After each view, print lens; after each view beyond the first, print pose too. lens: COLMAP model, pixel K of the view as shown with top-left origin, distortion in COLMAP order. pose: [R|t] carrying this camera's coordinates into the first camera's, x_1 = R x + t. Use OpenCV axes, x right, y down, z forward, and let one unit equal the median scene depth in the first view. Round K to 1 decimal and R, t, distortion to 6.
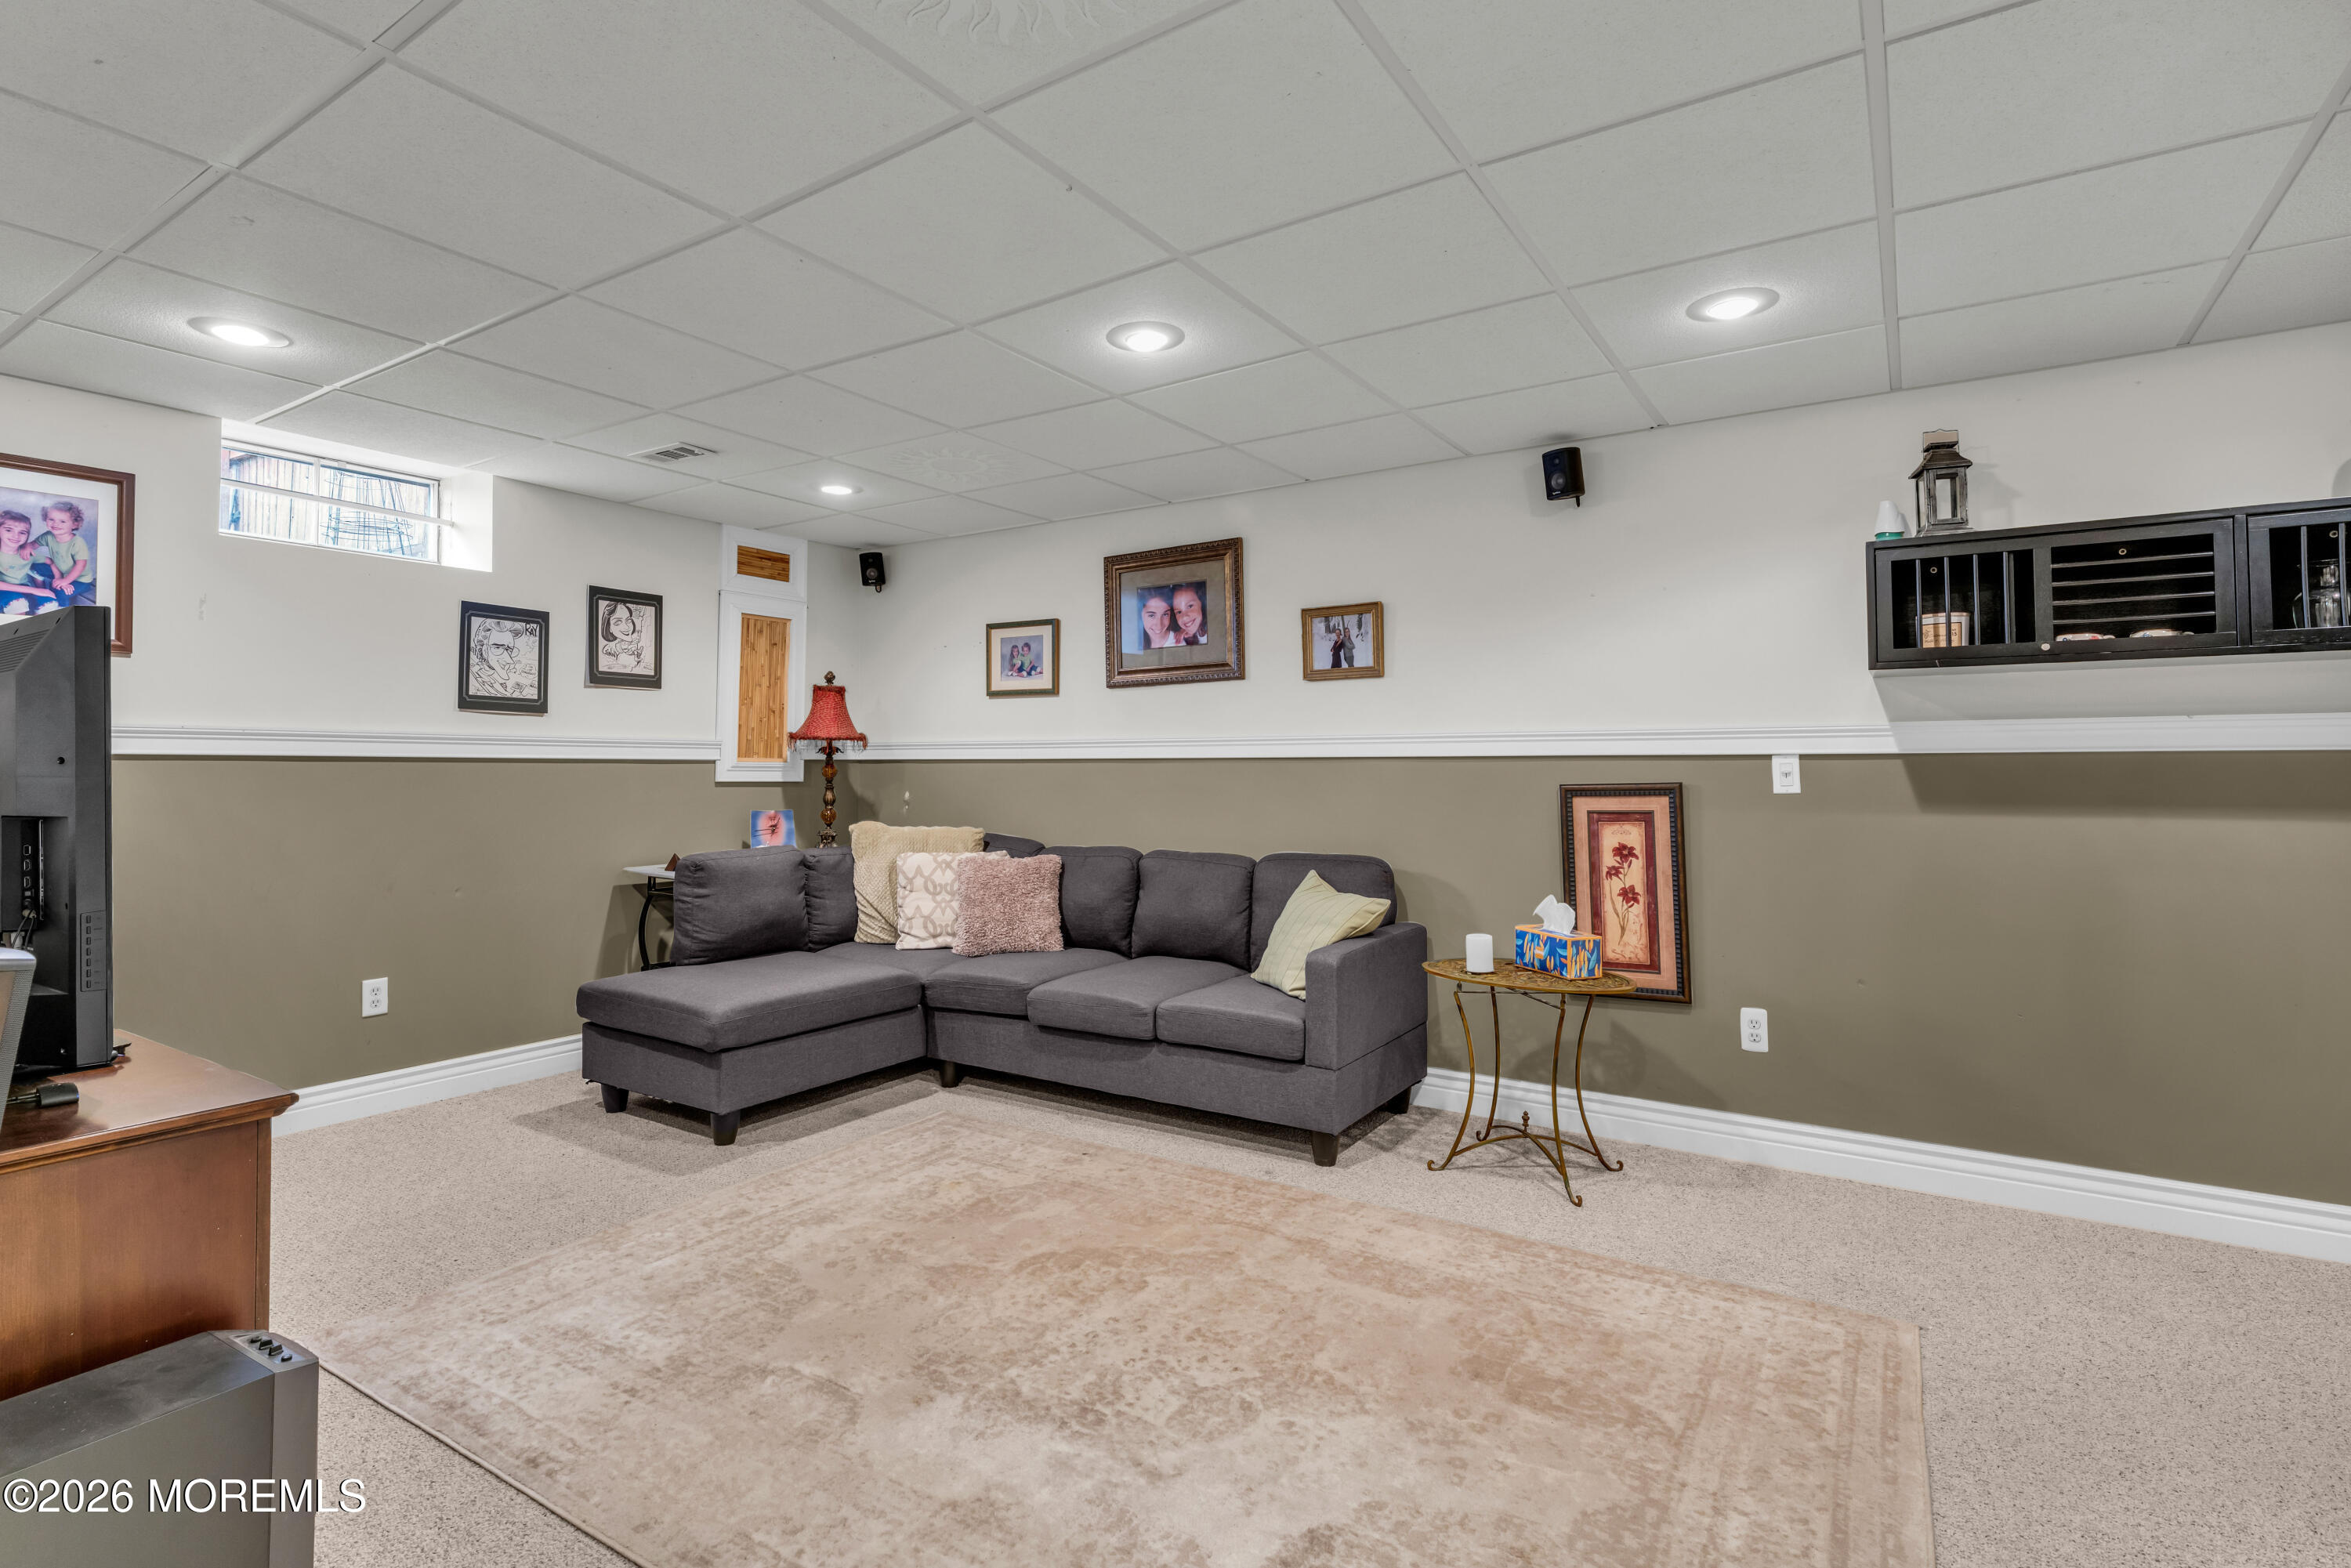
lens RADIAL K [[1130.2, 0, 1183.3], [0, 1130.2, 742.8], [0, 0, 1]] dist [-0.002454, -0.000830]
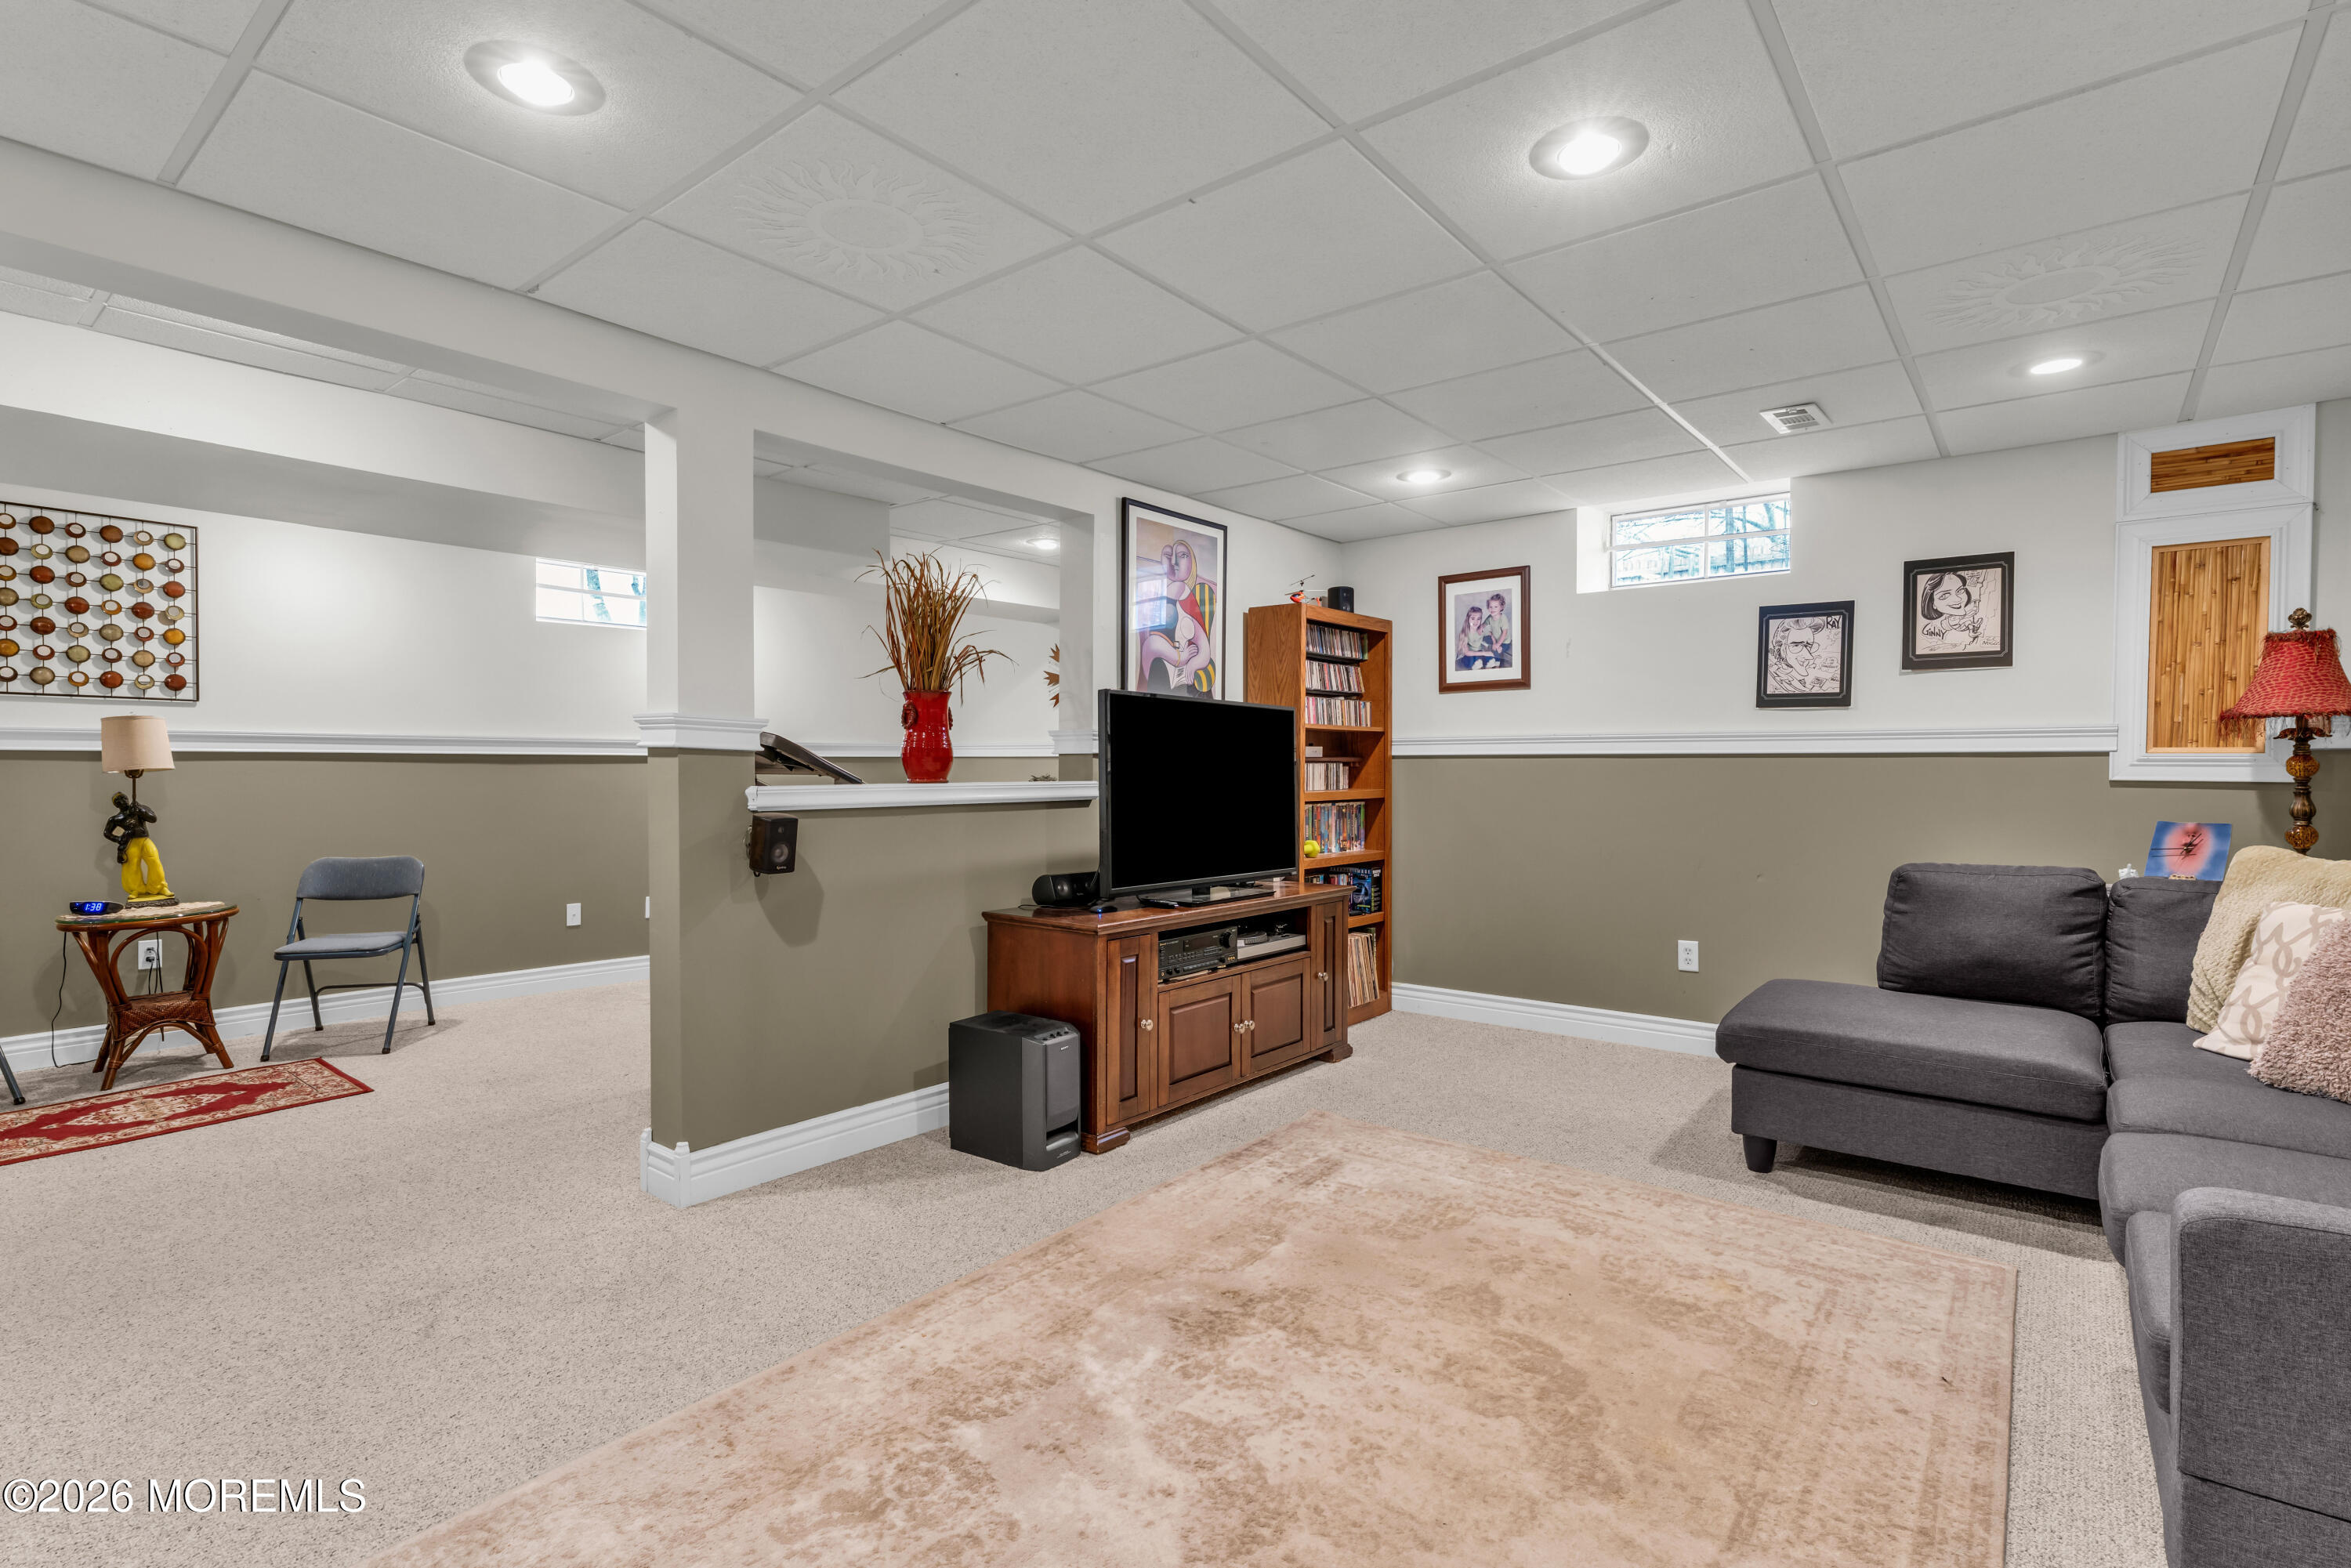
lens RADIAL K [[1130.2, 0, 1177.2], [0, 1130.2, 787.3], [0, 0, 1]] dist [-0.002454, -0.000830]
pose [[-0.107385, 0.019102, -0.994034, 0.518208], [0.023458, 0.999586, 0.016675, 0.015663], [0.993941, -0.021528, -0.107789, 0.594353]]
